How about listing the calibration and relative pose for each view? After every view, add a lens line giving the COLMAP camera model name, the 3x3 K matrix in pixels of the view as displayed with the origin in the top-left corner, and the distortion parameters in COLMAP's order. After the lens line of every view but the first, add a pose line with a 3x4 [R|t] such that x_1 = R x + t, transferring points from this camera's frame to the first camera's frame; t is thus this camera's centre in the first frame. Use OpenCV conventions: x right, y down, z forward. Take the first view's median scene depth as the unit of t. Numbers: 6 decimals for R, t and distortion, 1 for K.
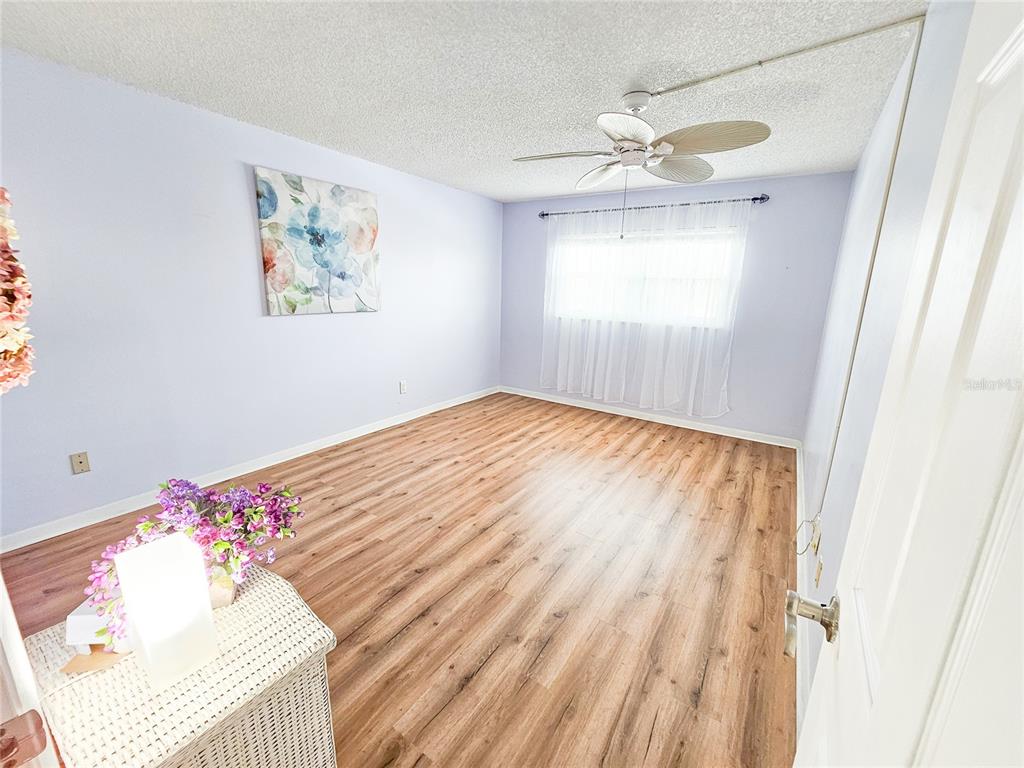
lens RADIAL K [[420.6, 0, 511.3], [0, 420.6, 384.8], [0, 0, 1]] dist [-0.000978, -0.001913]
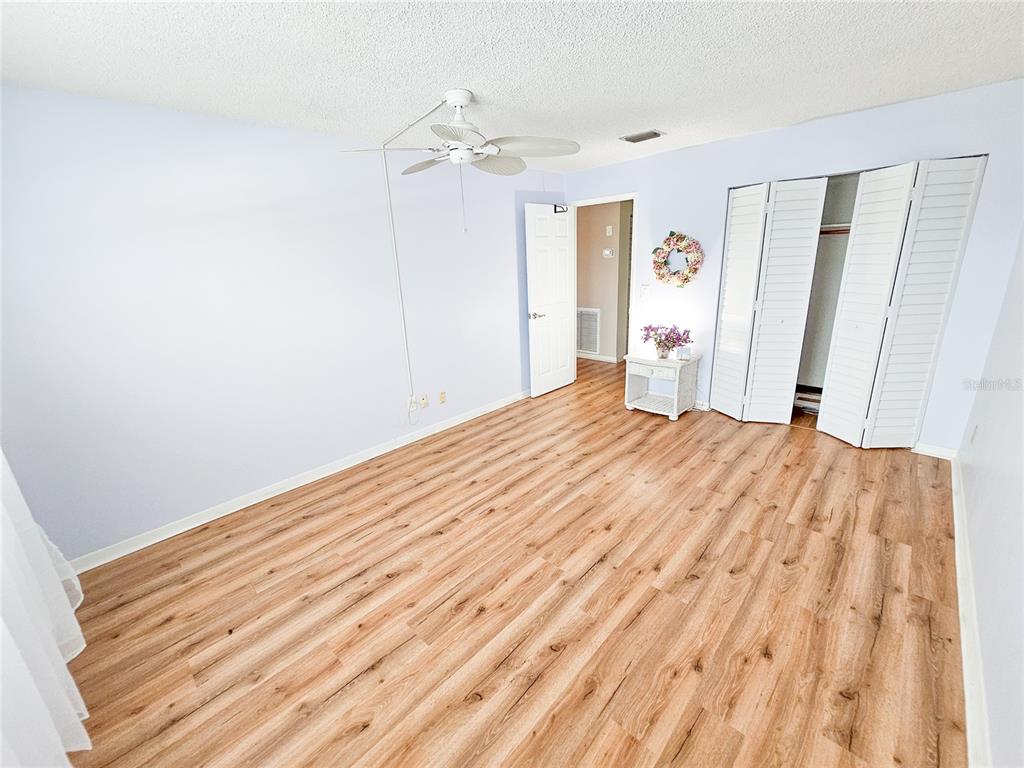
lens RADIAL K [[420.6, 0, 514.8], [0, 420.6, 383.5], [0, 0, 1]] dist [-0.000978, -0.001913]
pose [[-0.986432, -0.032320, 0.160958, -0.014958], [0.053611, 0.863265, 0.501895, -0.388717], [-0.155171, 0.503715, -0.849820, 1.471876]]
